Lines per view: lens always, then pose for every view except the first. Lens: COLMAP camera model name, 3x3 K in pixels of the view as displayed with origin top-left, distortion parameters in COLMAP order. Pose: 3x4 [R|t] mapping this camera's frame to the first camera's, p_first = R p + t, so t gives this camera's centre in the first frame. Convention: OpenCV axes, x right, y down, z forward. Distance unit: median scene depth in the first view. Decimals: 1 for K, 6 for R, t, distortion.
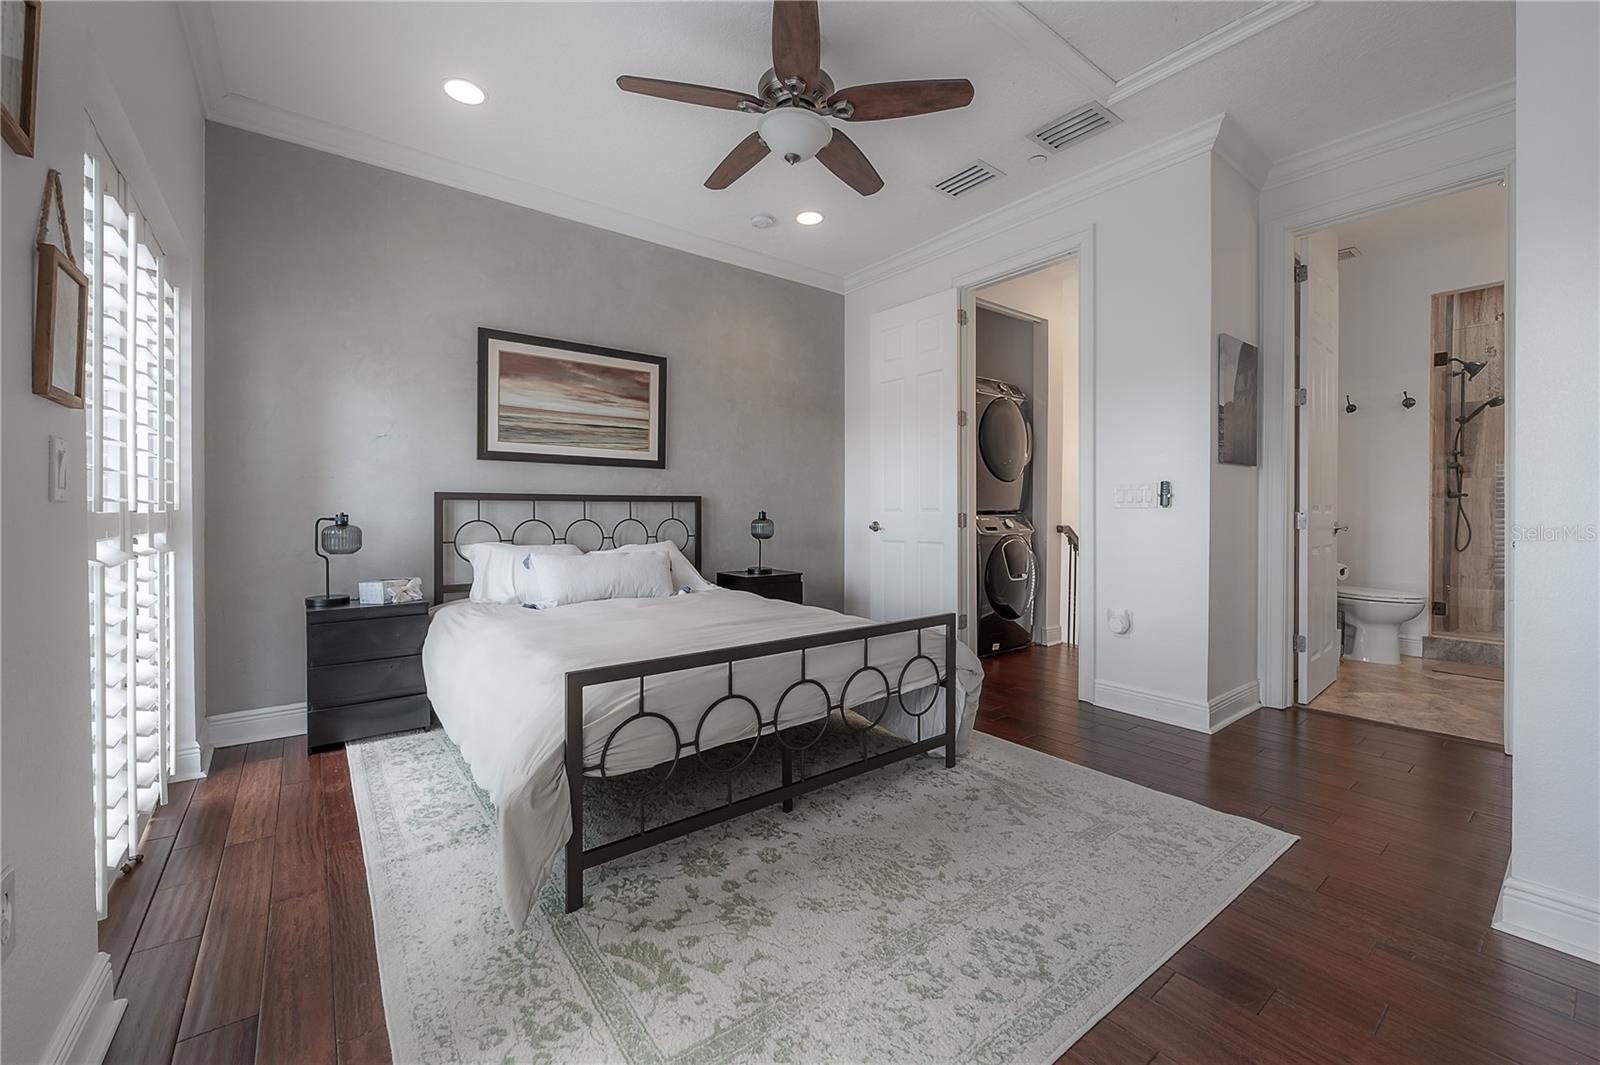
lens RADIAL K [[655.9, 0, 807.2], [0, 655.9, 506.2], [0, 0, 1]] dist [-0.000768, -0.000097]
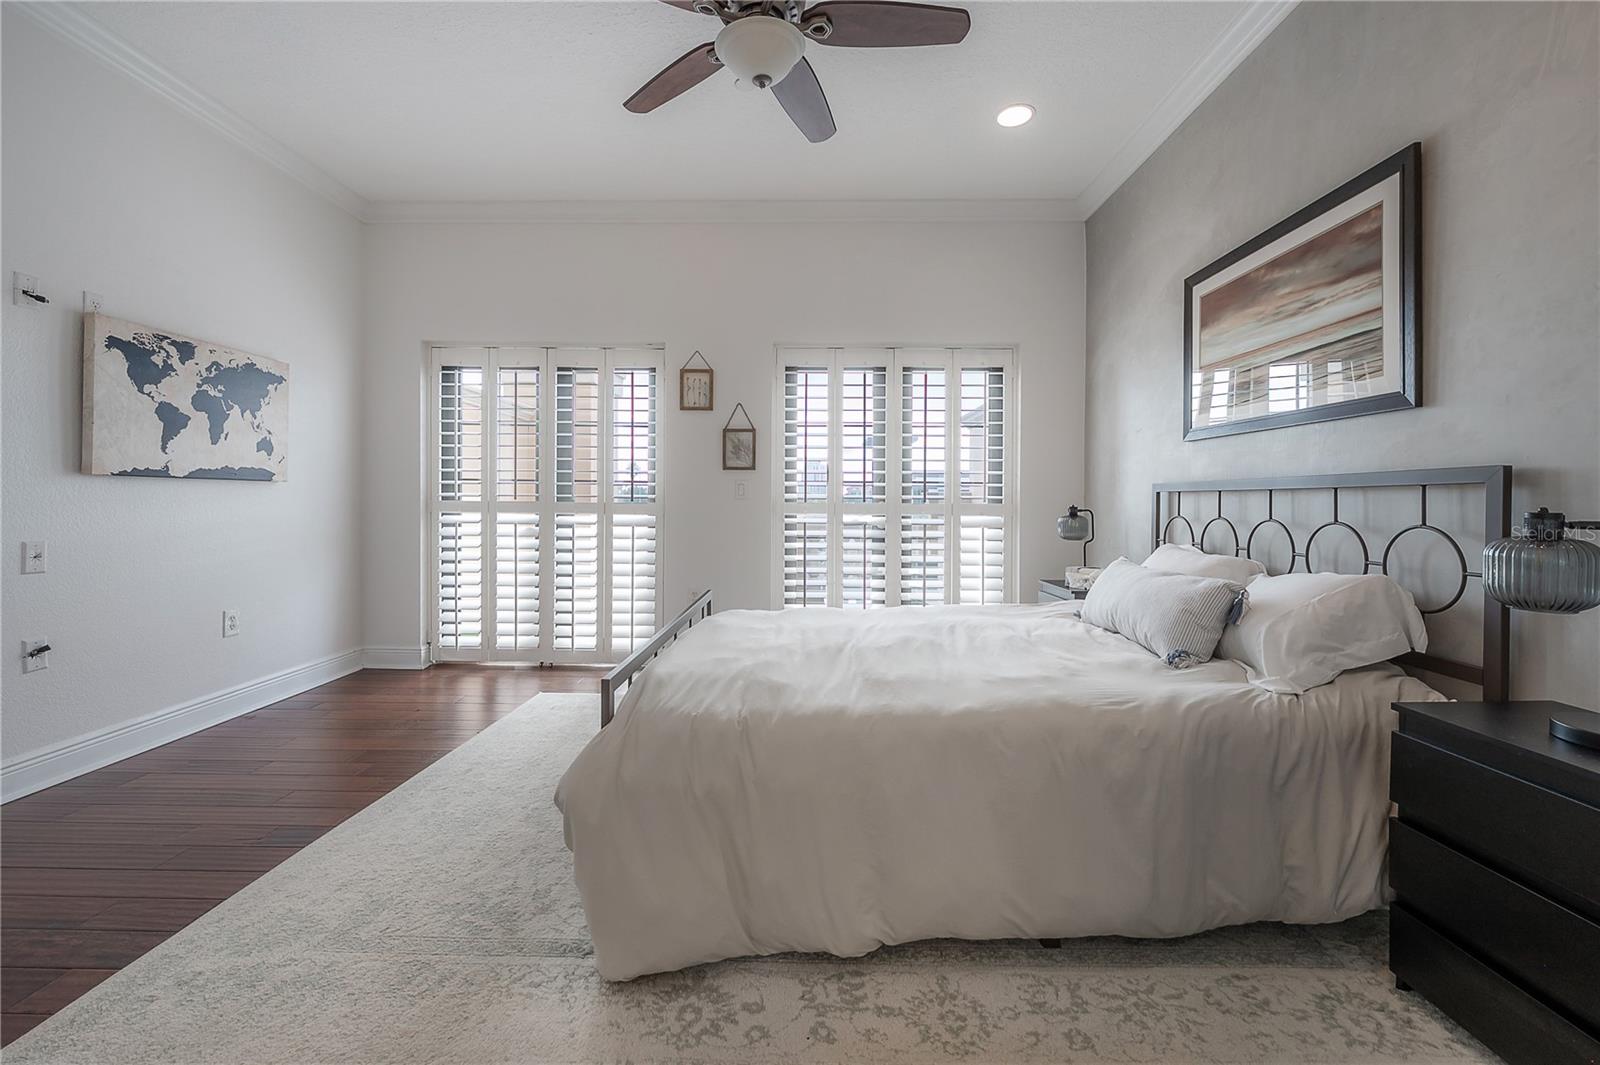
lens RADIAL K [[655.9, 0, 807.2], [0, 655.9, 506.2], [0, 0, 1]] dist [-0.000768, -0.000097]
pose [[-0.635397, -0.002947, -0.772180, 0.378577], [-0.009425, 0.999948, 0.003940, 0.009581], [0.772128, 0.009781, -0.635392, 1.023535]]
